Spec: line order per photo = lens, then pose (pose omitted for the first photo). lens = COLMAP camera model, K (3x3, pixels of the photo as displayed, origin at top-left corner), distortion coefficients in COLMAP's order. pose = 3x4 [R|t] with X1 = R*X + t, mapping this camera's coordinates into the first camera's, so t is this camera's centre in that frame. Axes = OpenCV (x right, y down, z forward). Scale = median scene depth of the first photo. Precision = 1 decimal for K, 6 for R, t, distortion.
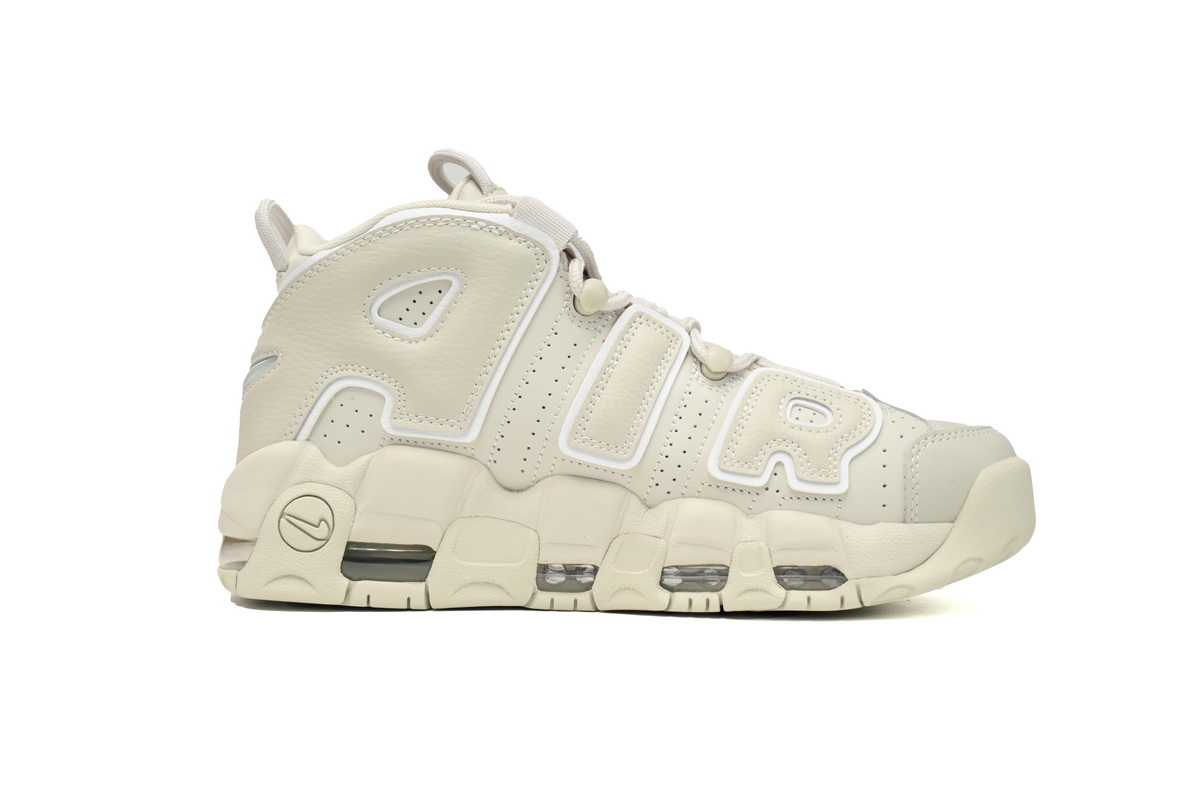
lens RADIAL K [[984.7, 0, 600.0], [0, 984.7, 400.0], [0, 0, 1]] dist [0.007045, 0.001589]
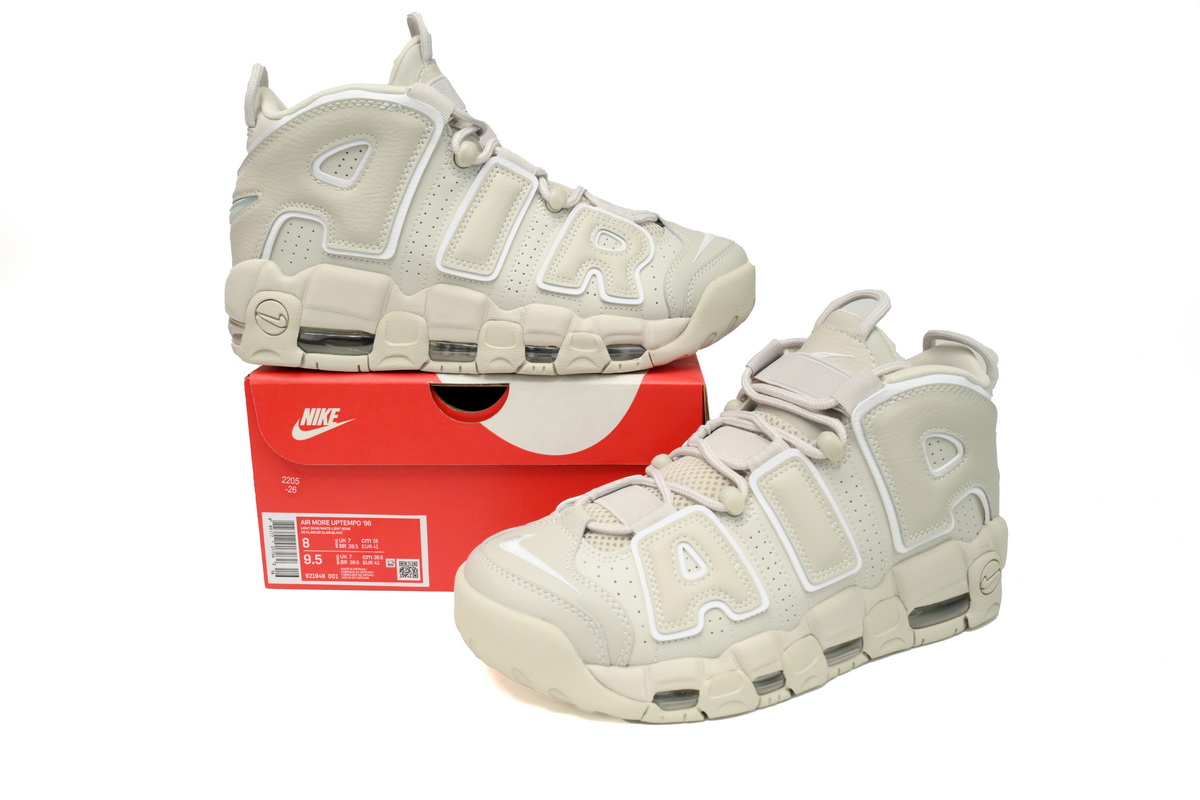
lens RADIAL K [[984.7, 0, 600.0], [0, 984.7, 400.0], [0, 0, 1]] dist [0.007045, 0.001589]
pose [[0.988884, -0.020362, 0.147286, -0.038003], [-0.009565, 0.979815, 0.199678, -0.047056], [-0.148379, -0.198867, 0.968729, -0.491838]]
